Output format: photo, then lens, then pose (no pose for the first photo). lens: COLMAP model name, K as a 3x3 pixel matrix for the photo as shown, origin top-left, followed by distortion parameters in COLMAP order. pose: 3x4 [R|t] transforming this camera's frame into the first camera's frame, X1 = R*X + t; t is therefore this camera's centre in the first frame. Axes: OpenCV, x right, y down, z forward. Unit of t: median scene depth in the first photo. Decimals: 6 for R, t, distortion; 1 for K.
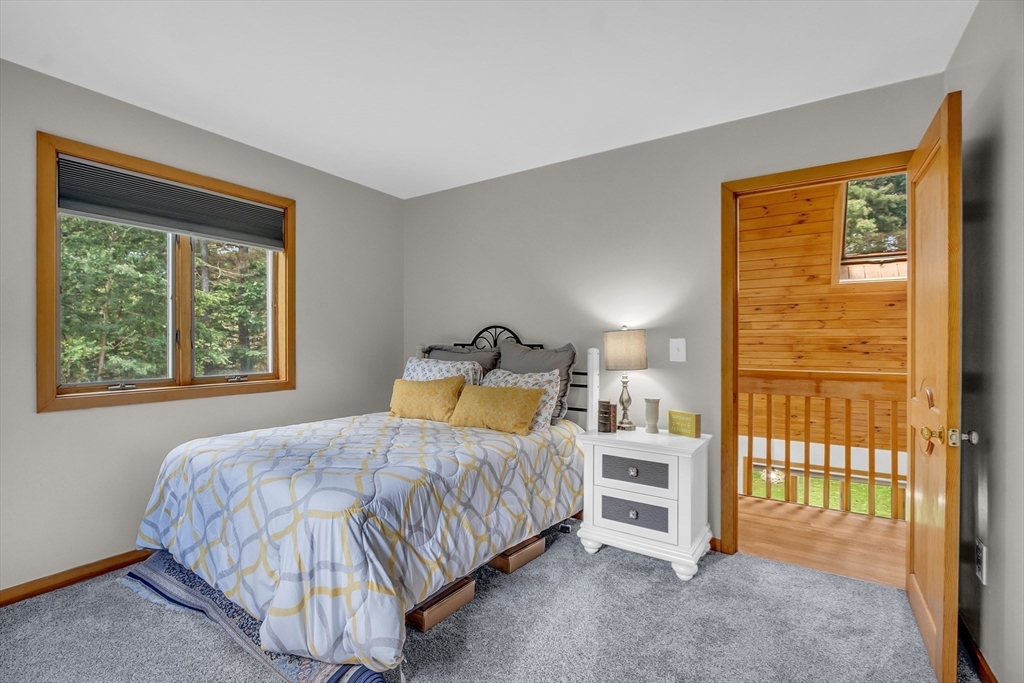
lens RADIAL K [[470.0, 0, 483.3], [0, 470.0, 344.8], [0, 0, 1]] dist [-0.011322, 0.001013]
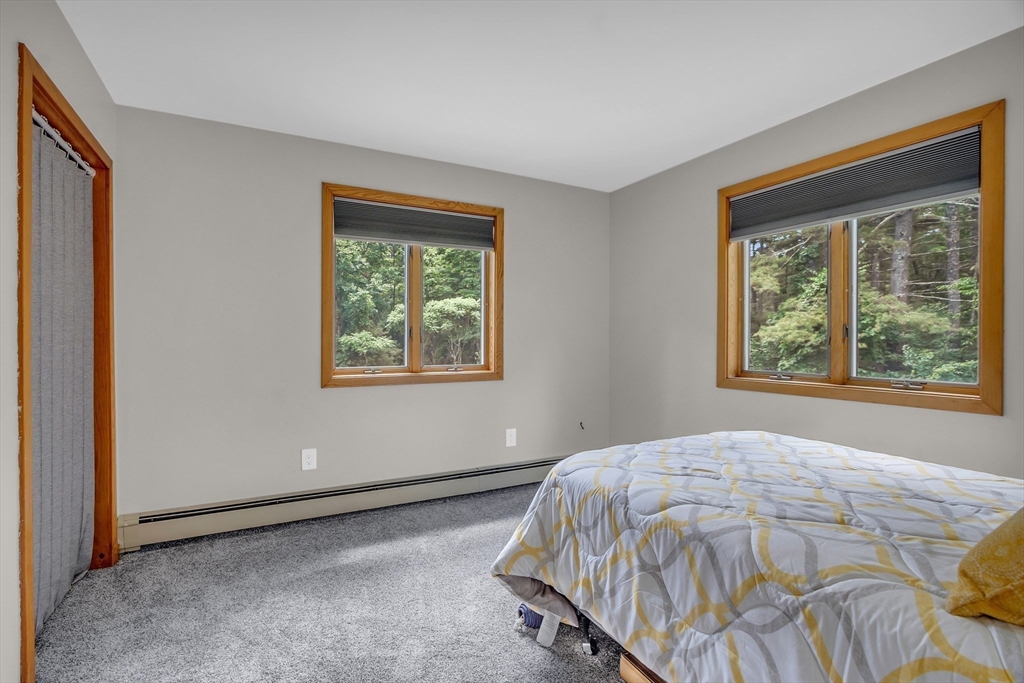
lens RADIAL K [[470.0, 0, 483.3], [0, 470.0, 344.8], [0, 0, 1]] dist [-0.011322, 0.001013]
pose [[-0.471953, 0.007188, -0.881594, 0.764339], [-0.010917, 0.999842, 0.013996, 0.005410], [0.881556, 0.016230, -0.471800, 1.229119]]
